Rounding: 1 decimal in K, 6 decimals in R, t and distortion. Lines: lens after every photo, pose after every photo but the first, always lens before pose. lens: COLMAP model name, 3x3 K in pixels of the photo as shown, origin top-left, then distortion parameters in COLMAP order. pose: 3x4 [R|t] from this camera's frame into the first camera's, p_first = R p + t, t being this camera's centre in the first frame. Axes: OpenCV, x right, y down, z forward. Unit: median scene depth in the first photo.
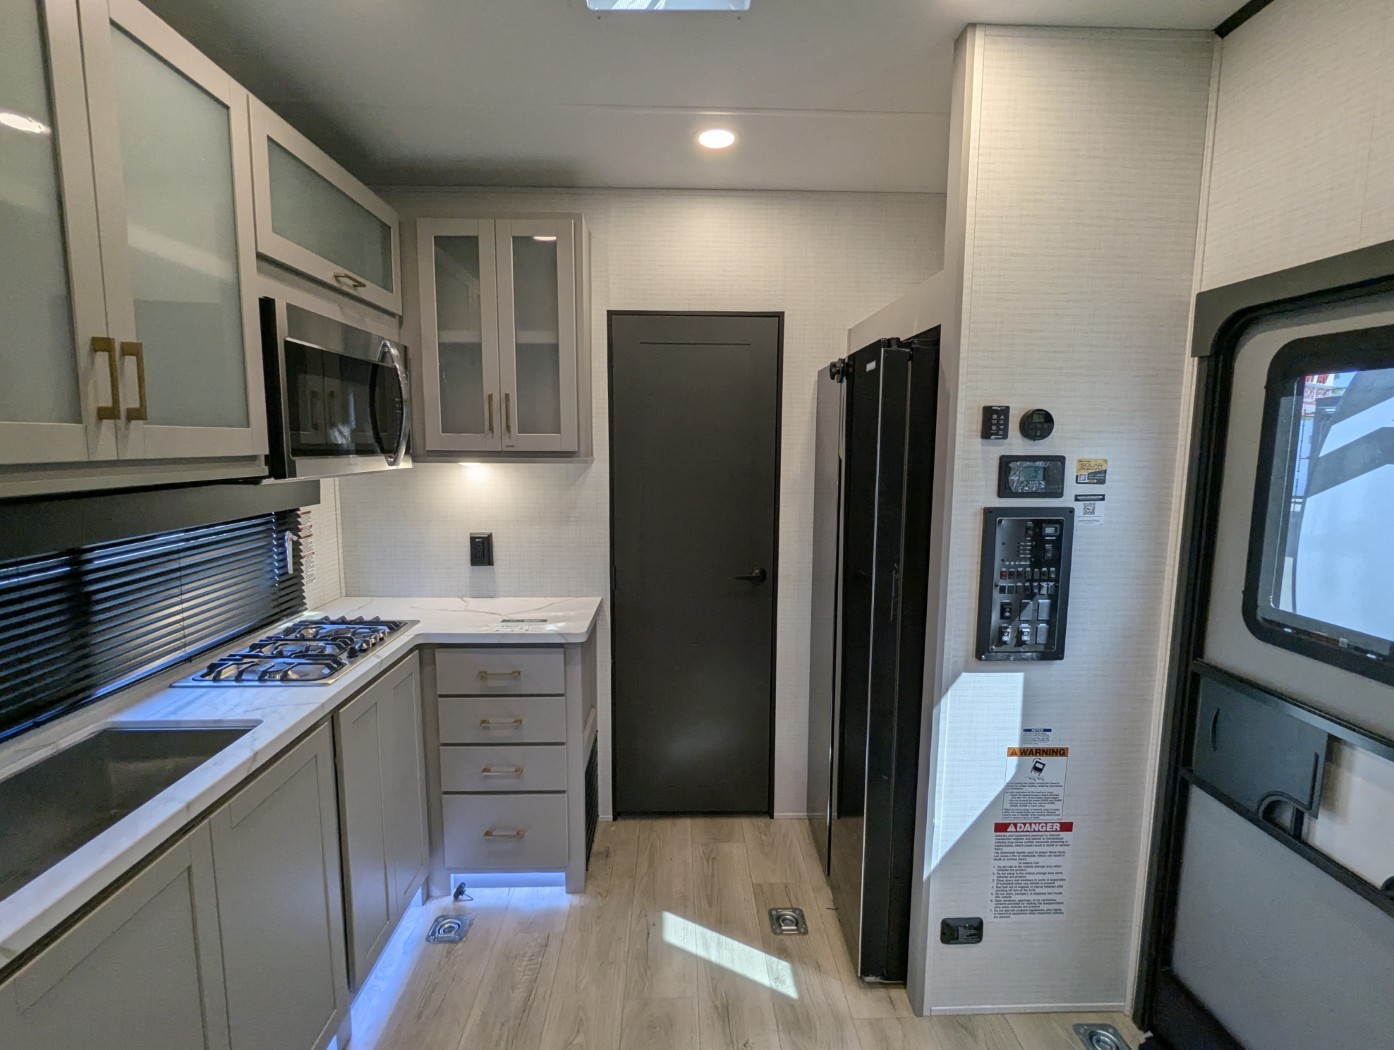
lens RADIAL K [[681.4, 0, 692.3], [0, 681.4, 524.7], [0, 0, 1]] dist [-0.009624, 0.002513]
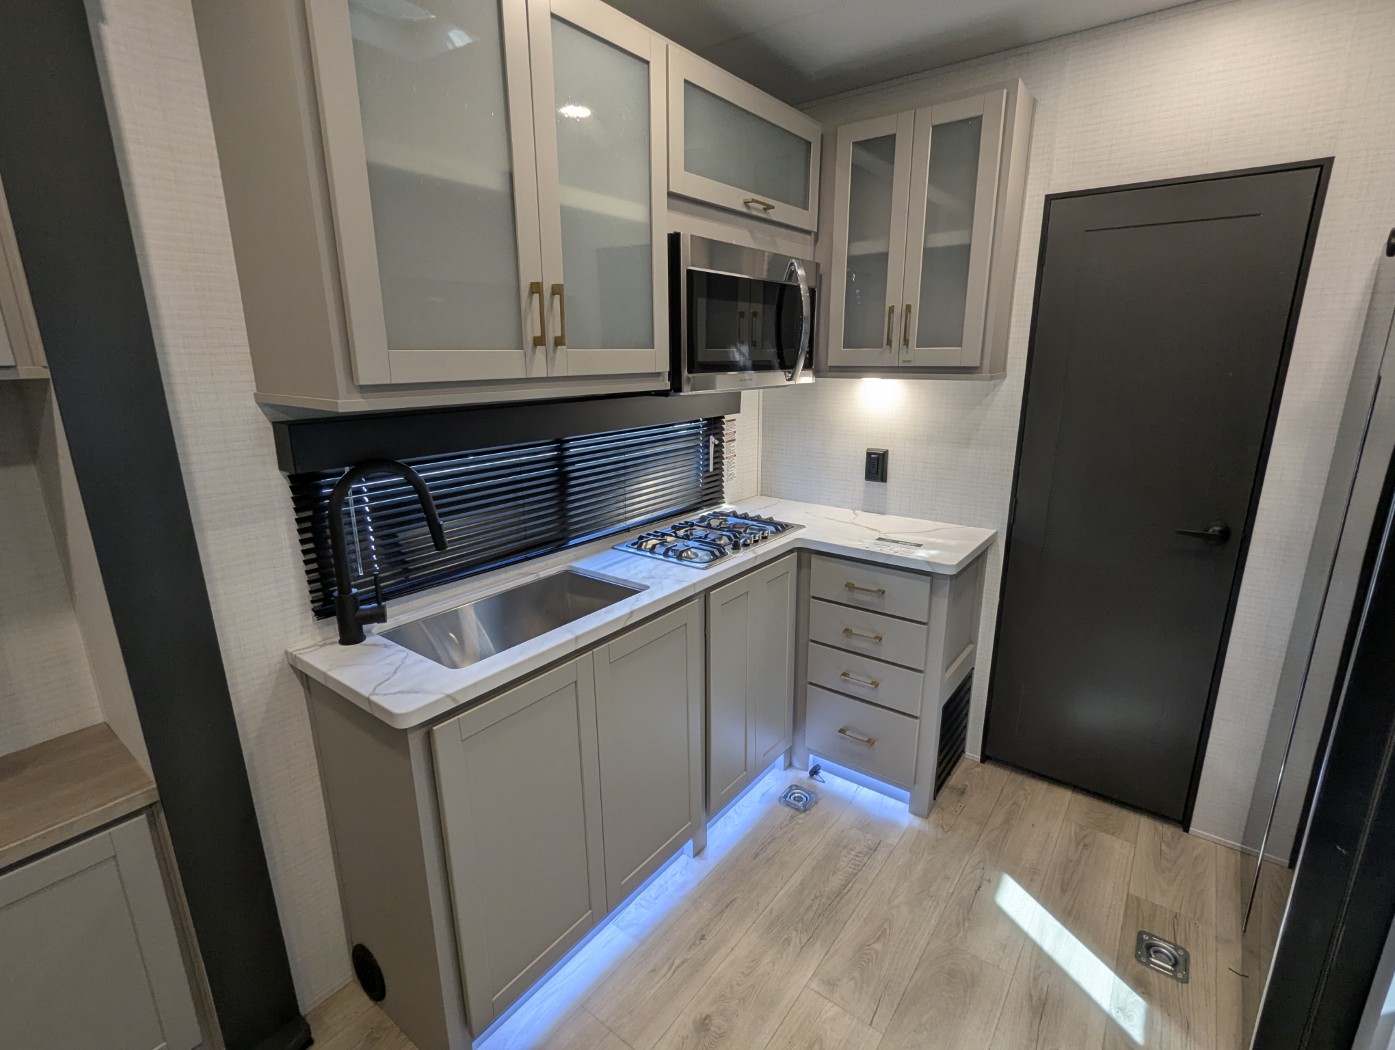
lens RADIAL K [[659.7, 0, 696.6], [0, 659.7, 524.4], [0, 0, 1]] dist [-0.002382, 0.001801]
pose [[0.779517, 0.148792, -0.608452, 0.111887], [-0.065646, 0.985434, 0.156878, -0.016694], [0.622931, -0.082347, 0.777931, 0.076708]]
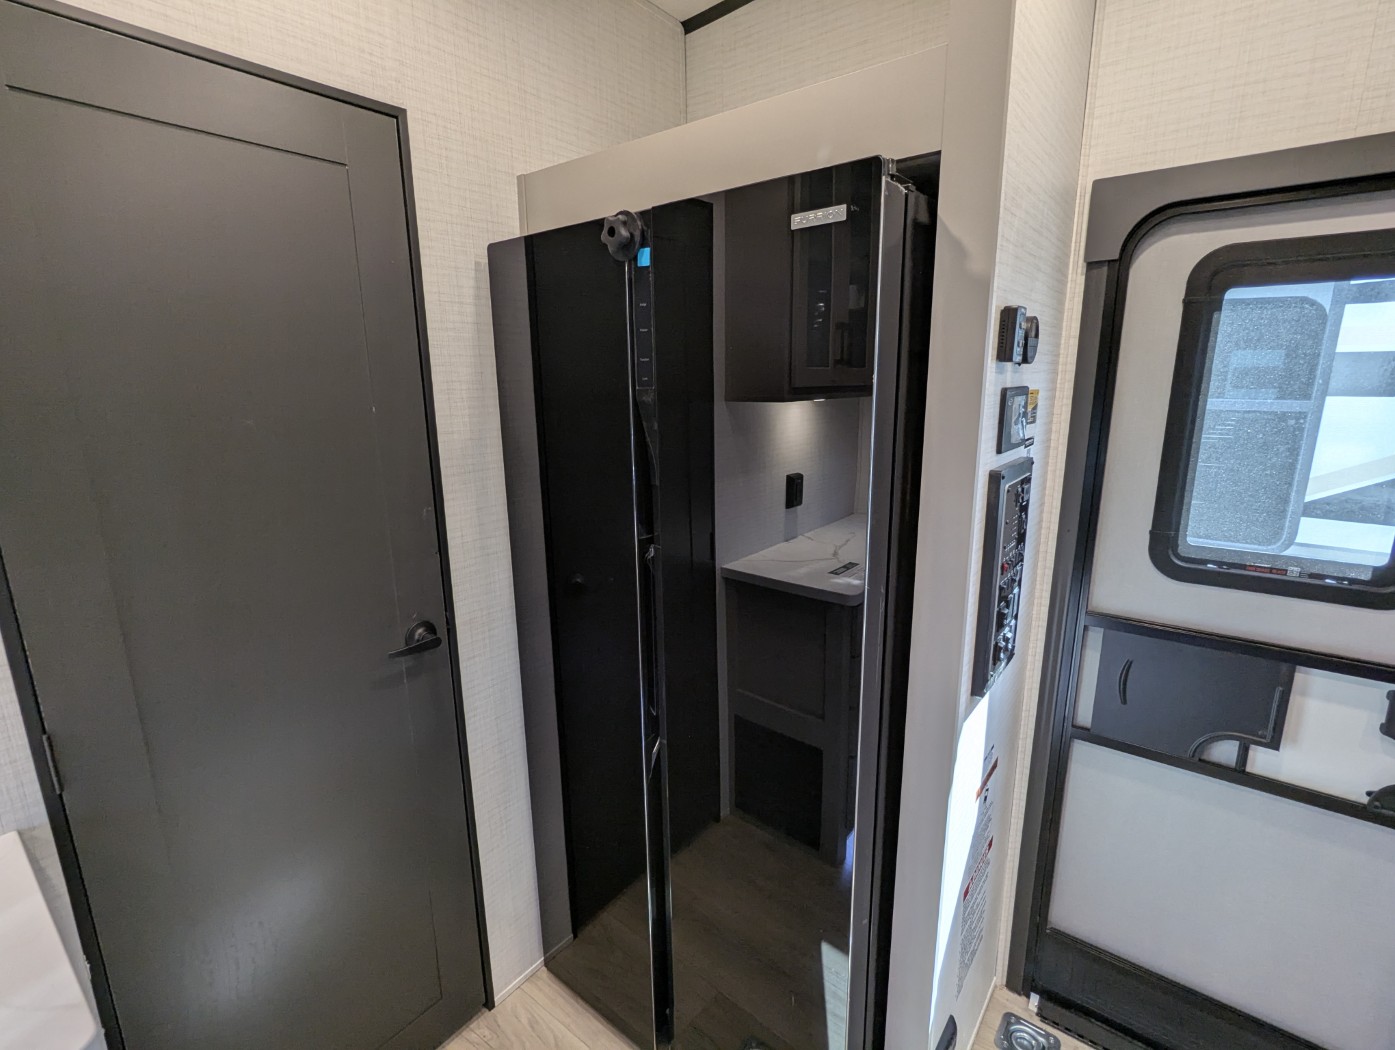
lens RADIAL K [[659.7, 0, 701.6], [0, 659.7, 524.2], [0, 0, 1]] dist [-0.002382, 0.001801]
pose [[0.634719, -0.178120, 0.751934, -0.167008], [0.111751, 0.984001, 0.138761, -0.072181], [-0.764620, -0.004045, 0.644469, 0.629605]]
